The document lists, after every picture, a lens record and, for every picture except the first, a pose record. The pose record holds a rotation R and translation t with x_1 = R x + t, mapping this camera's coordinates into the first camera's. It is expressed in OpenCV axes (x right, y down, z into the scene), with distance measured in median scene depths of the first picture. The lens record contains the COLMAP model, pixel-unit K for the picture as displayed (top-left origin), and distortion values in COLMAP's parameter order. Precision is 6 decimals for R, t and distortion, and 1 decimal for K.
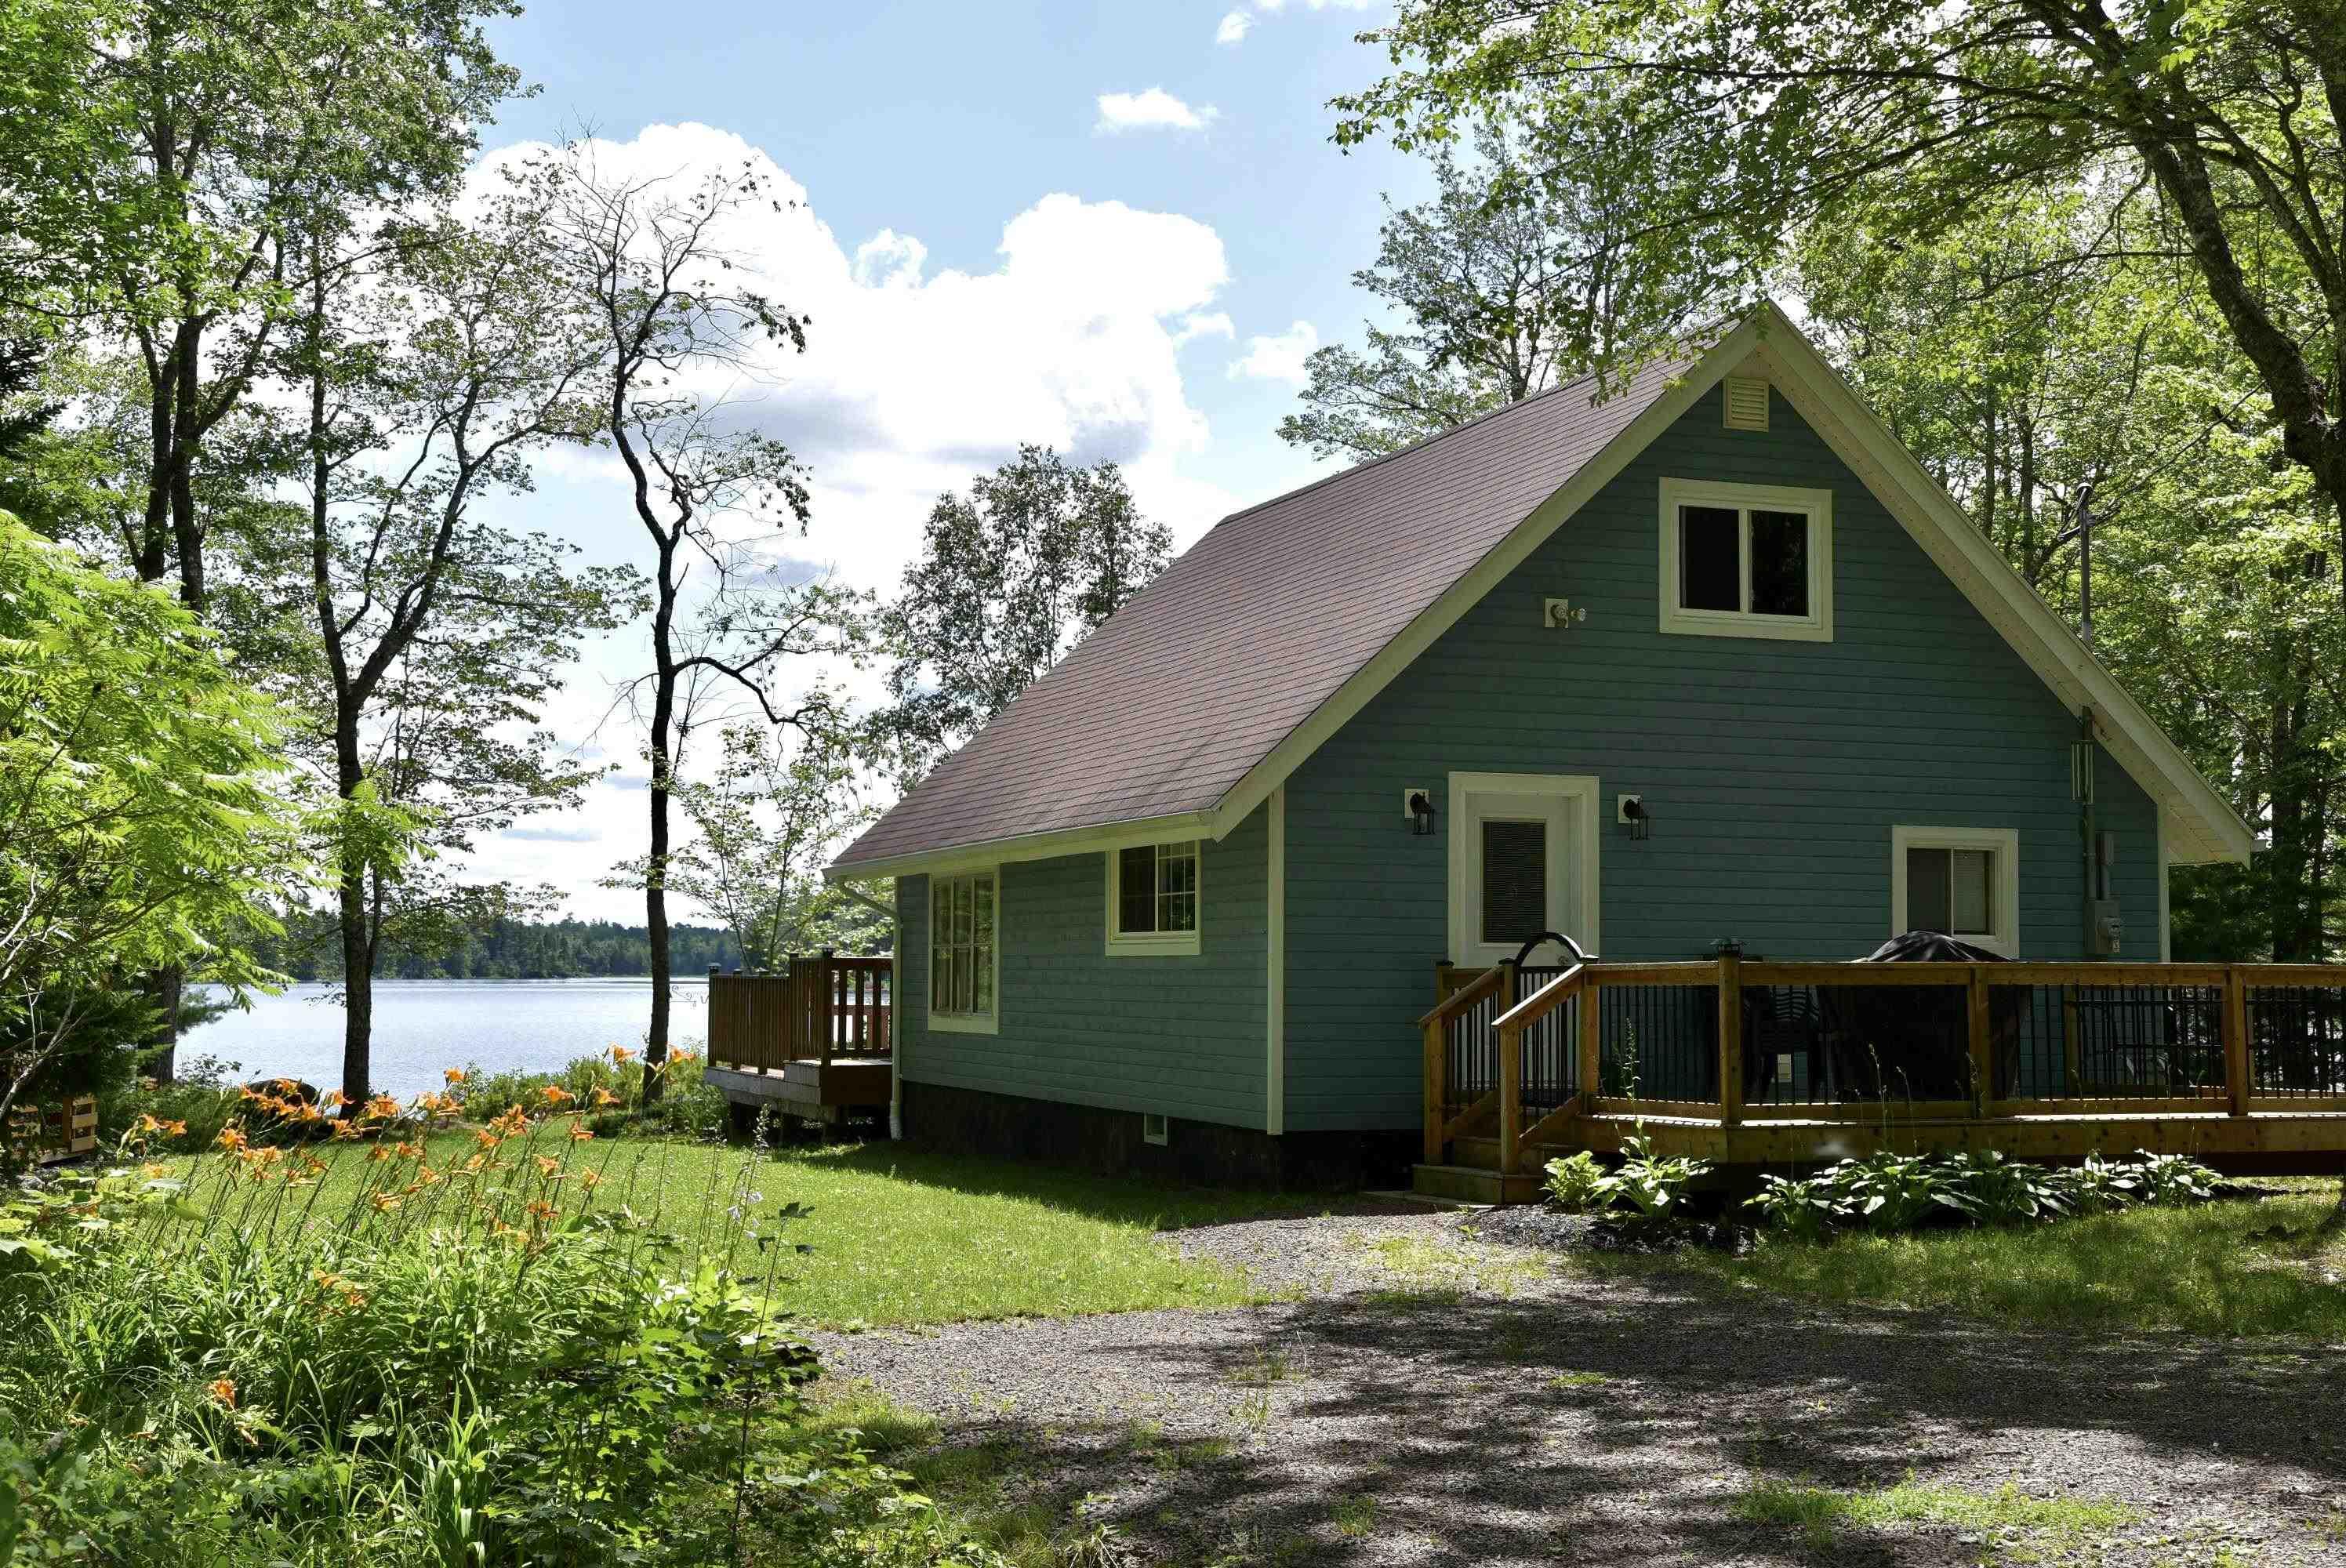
lens RADIAL K [[2785.5, 0, 1188.3], [0, 2785.5, 793.2], [0, 0, 1]] dist [0.072318, 0.000000]
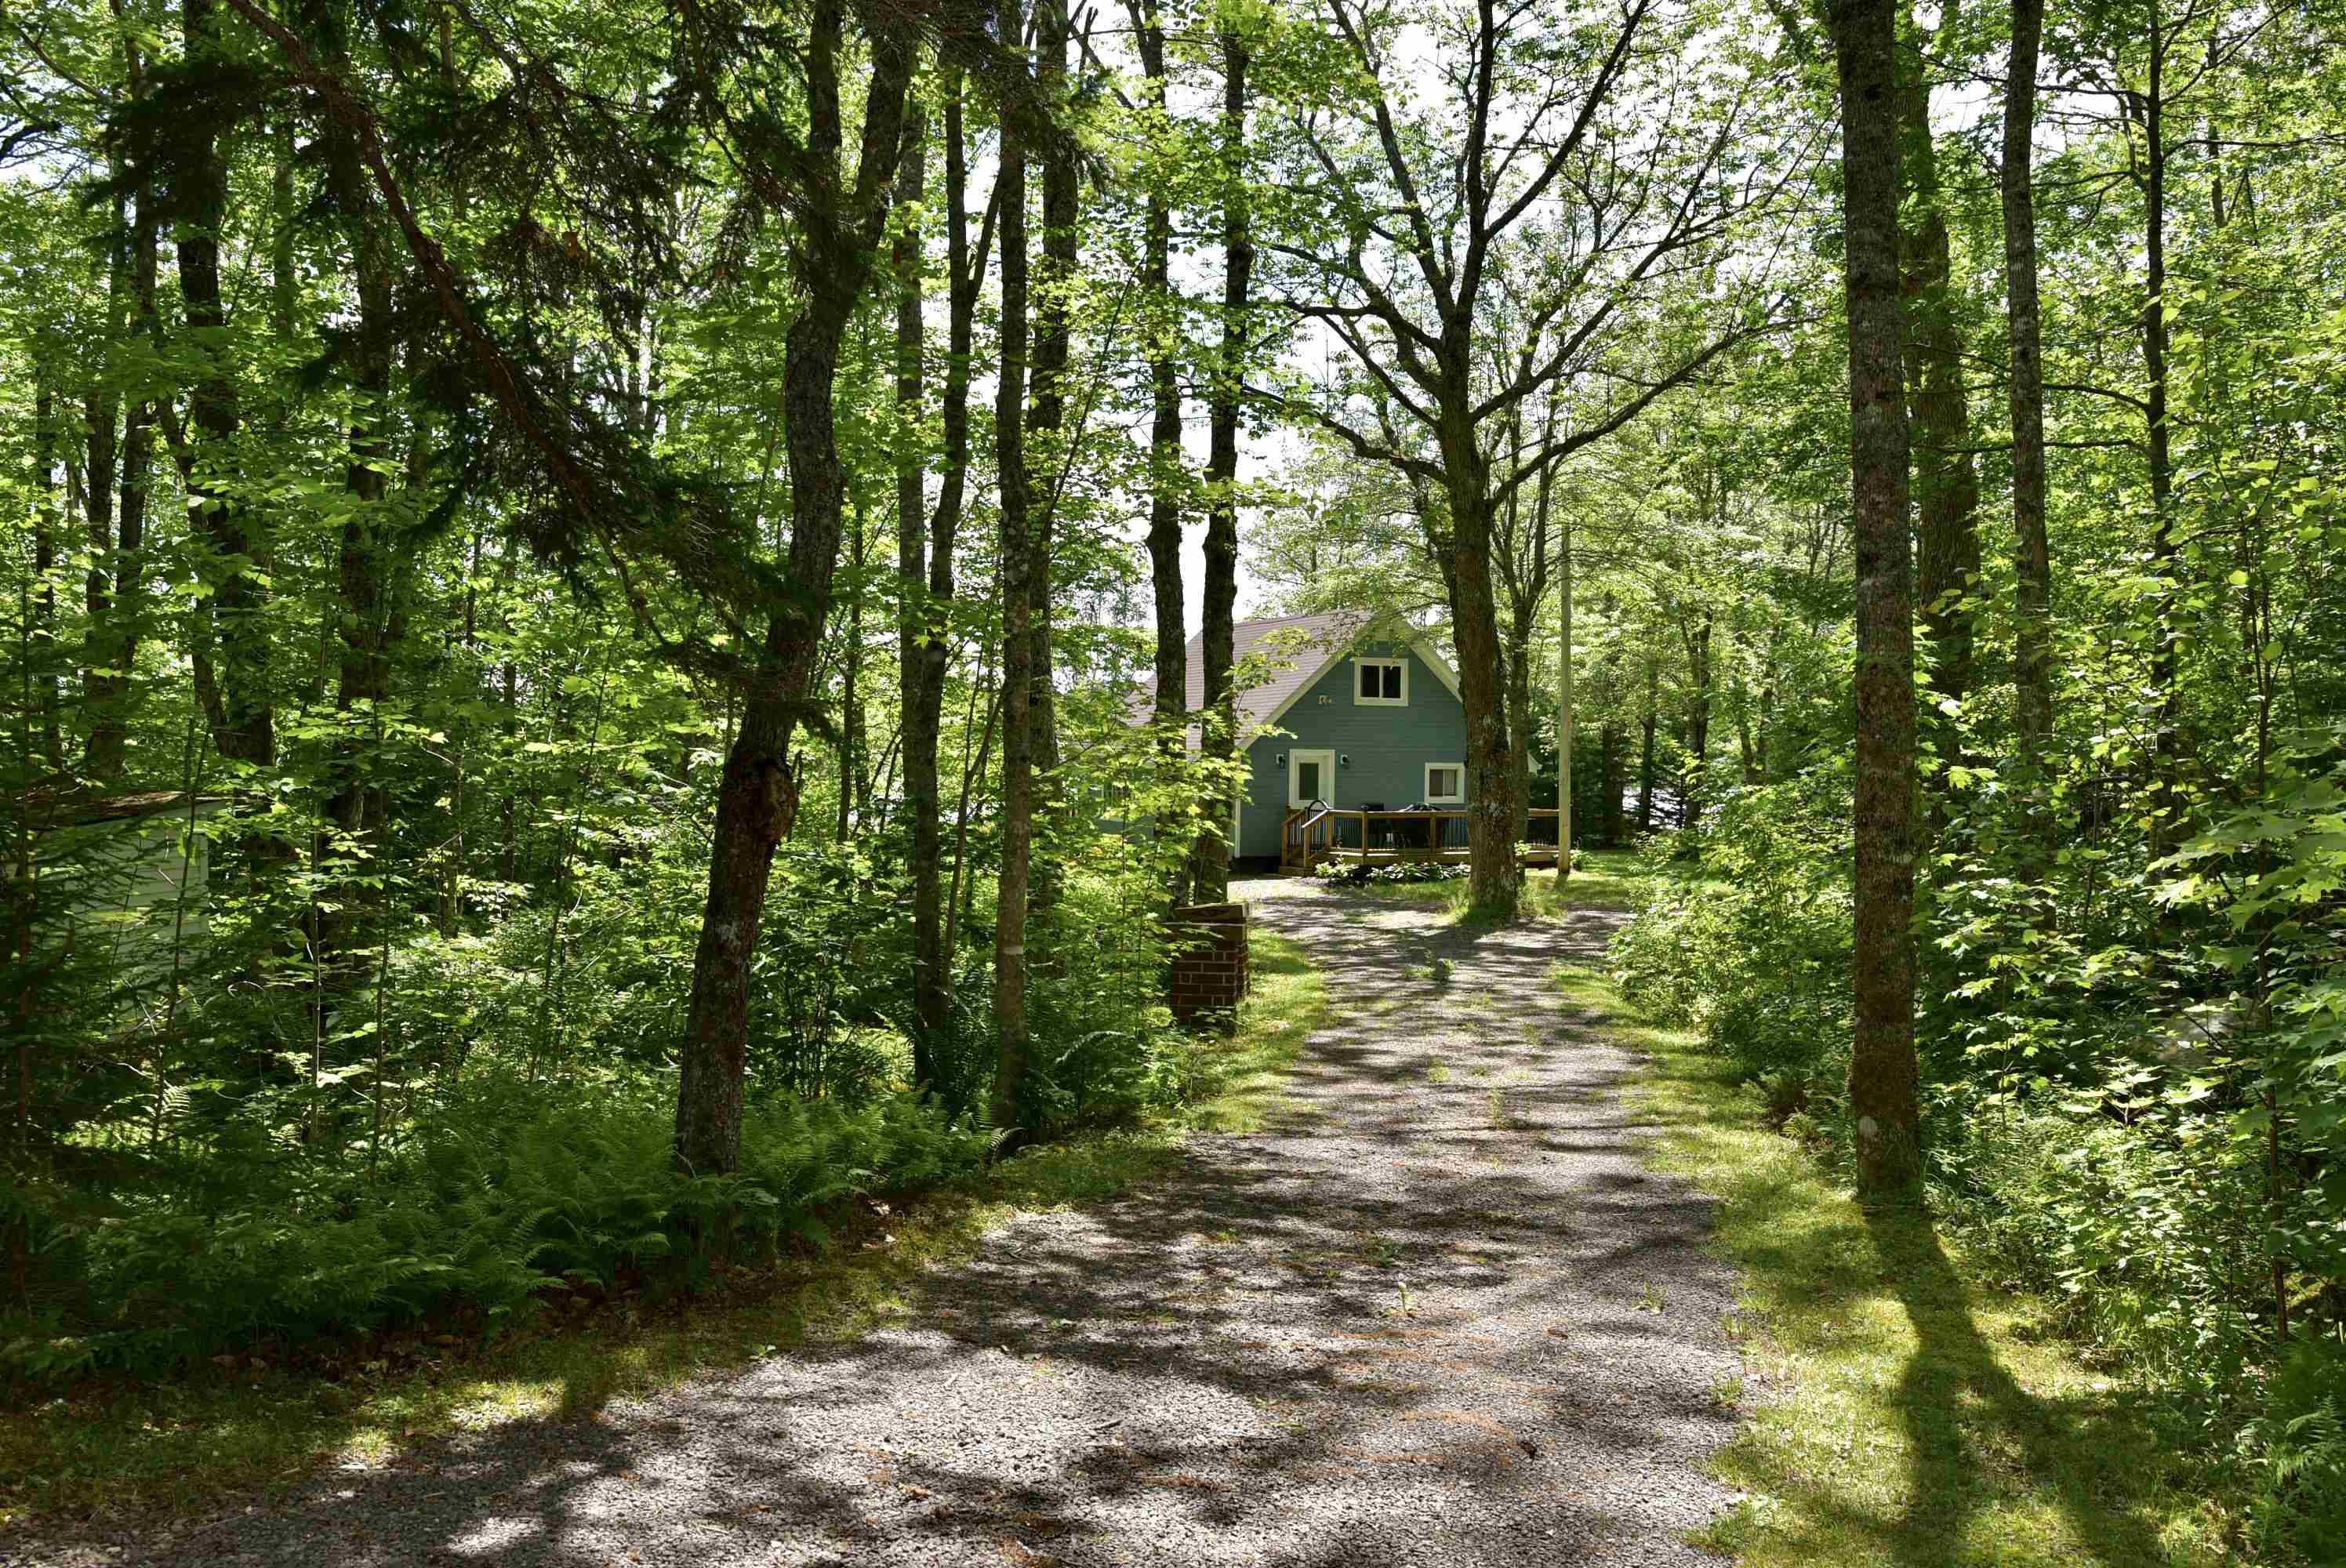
lens RADIAL K [[1871.8, 0, 1168.1], [0, 1871.8, 778.9], [0, 0, 1]] dist [-0.083979, 0.075059]
pose [[0.999071, 0.005773, 0.042708, -0.137765], [-0.009182, 0.996747, 0.080069, -0.140763], [-0.042107, -0.080387, 0.995874, -1.144754]]
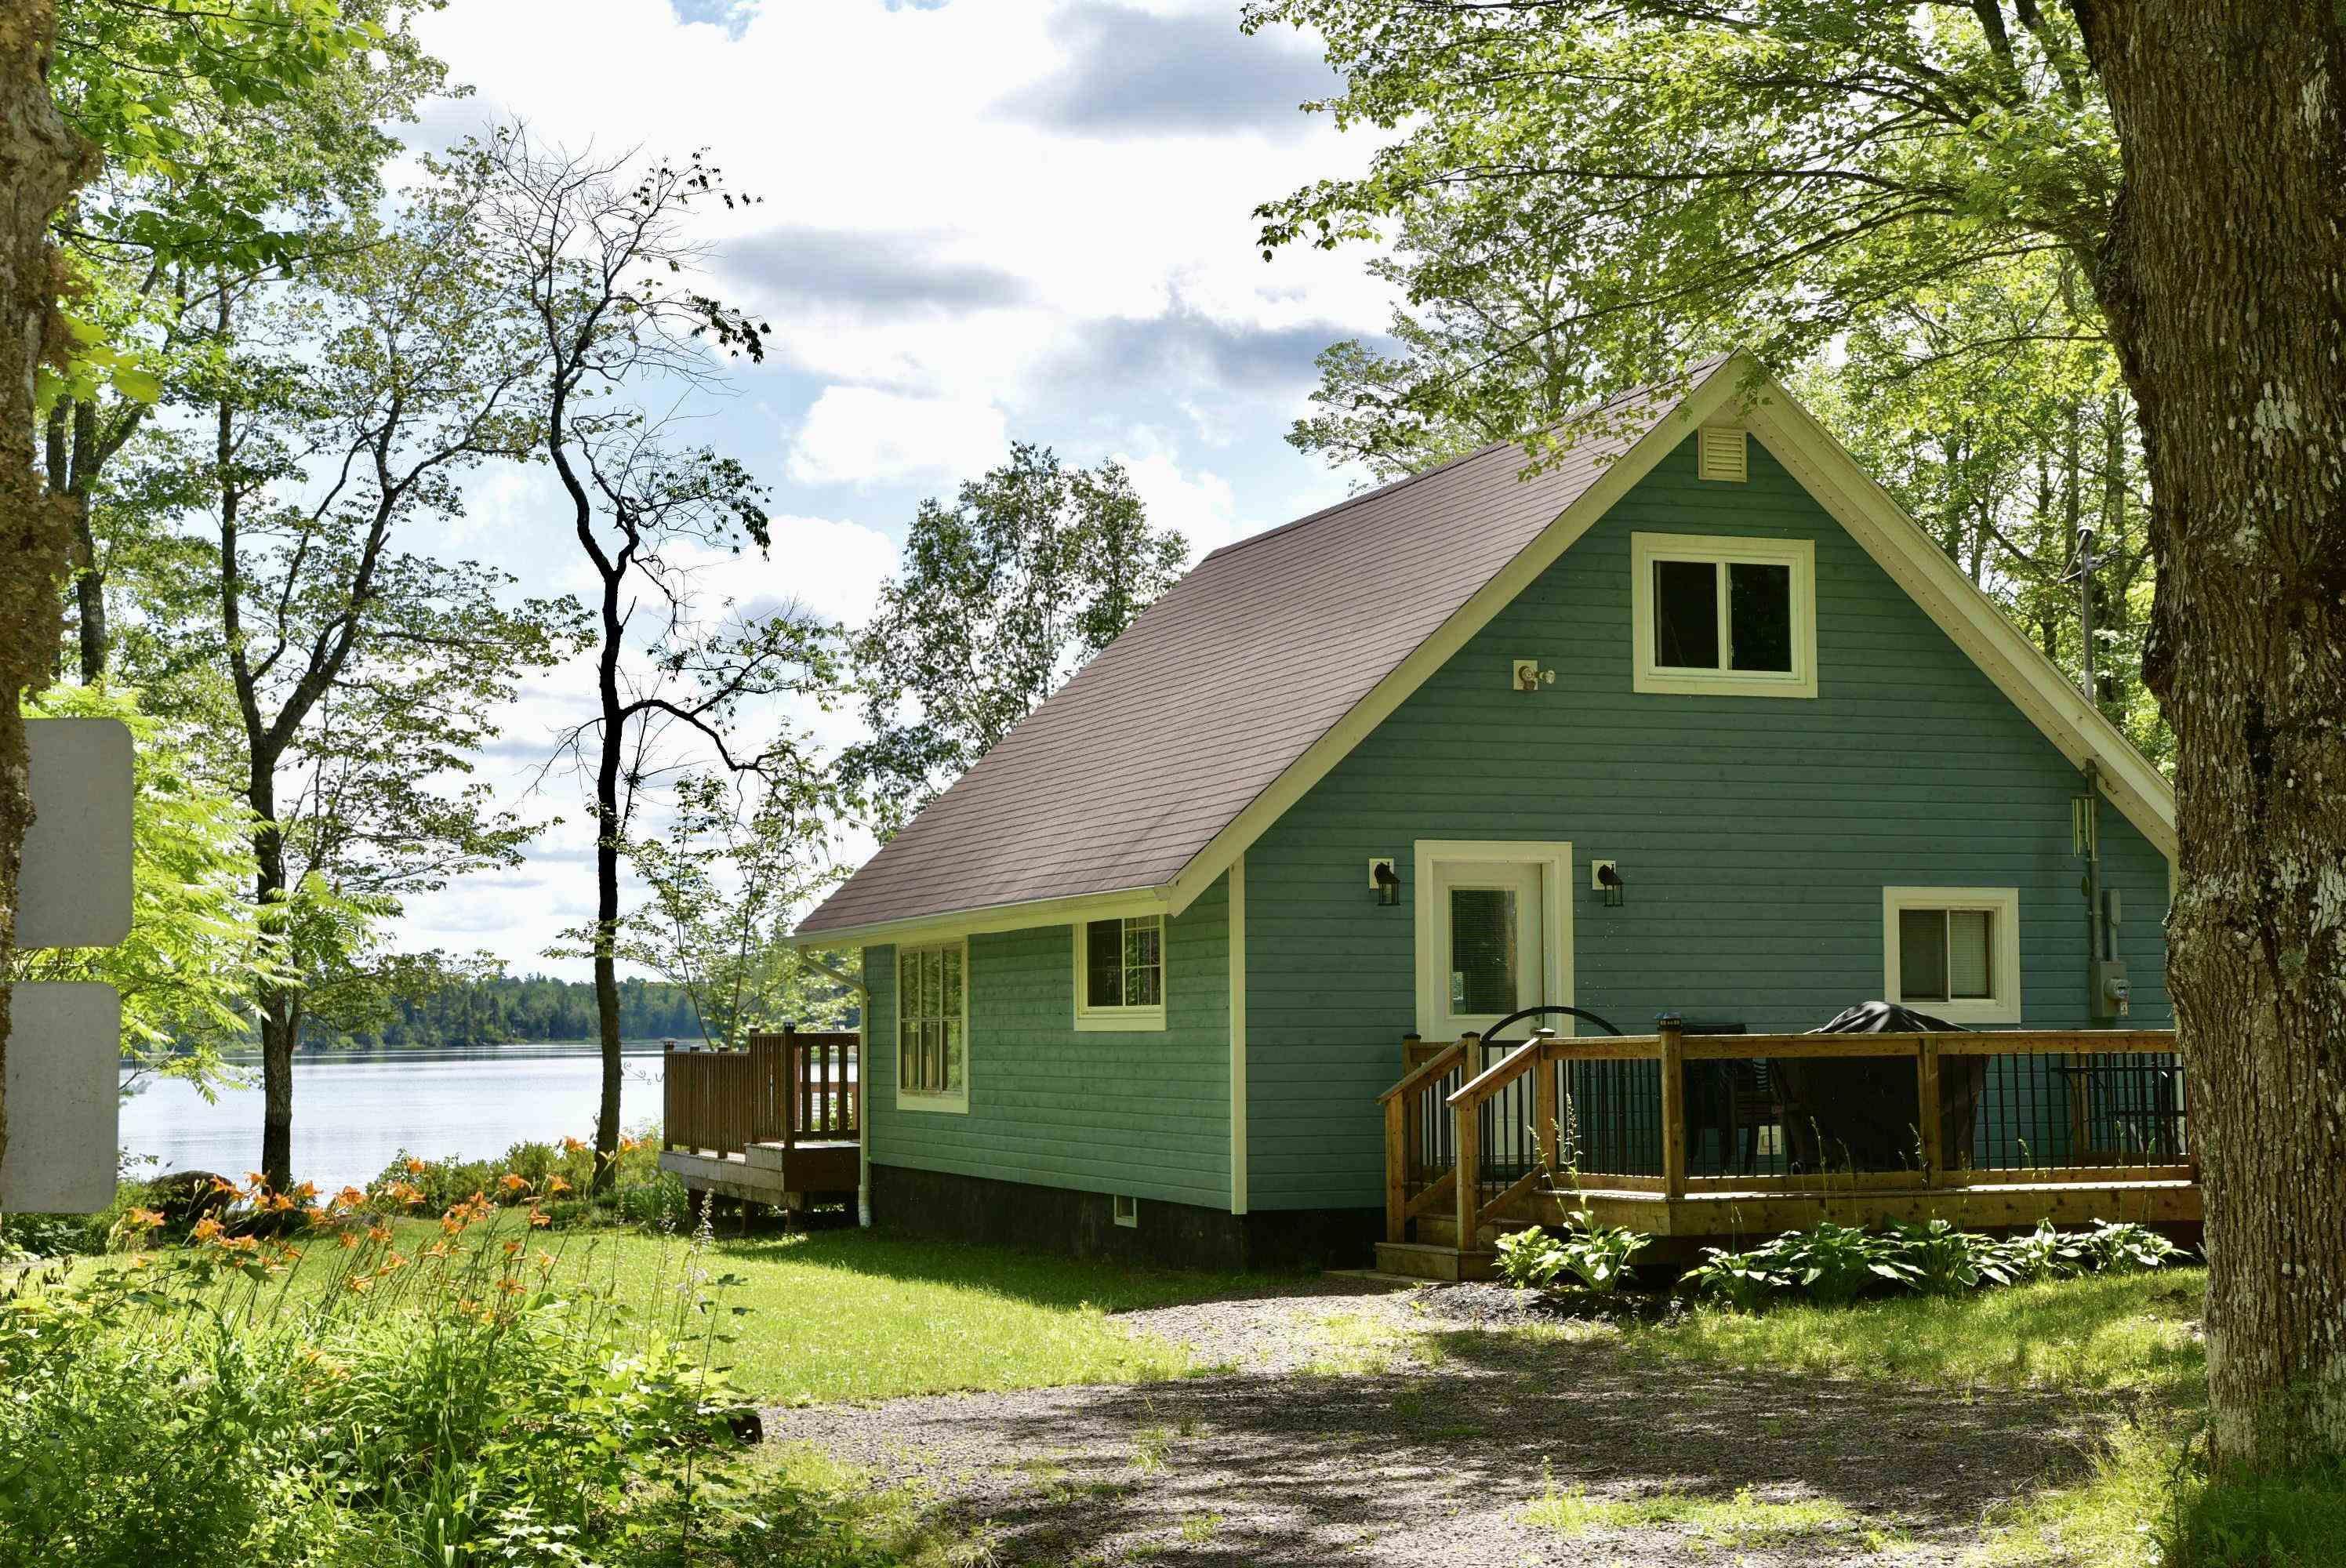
lens RADIAL K [[3332.8, 0, 1188.5], [0, 3332.8, 791.3], [0, 0, 1]] dist [0.127337, 0.000000]
pose [[0.999787, -0.014116, -0.015030, 0.030116], [0.014010, 0.999876, -0.007170, -0.016547], [0.015130, 0.006958, 0.999861, -0.160267]]
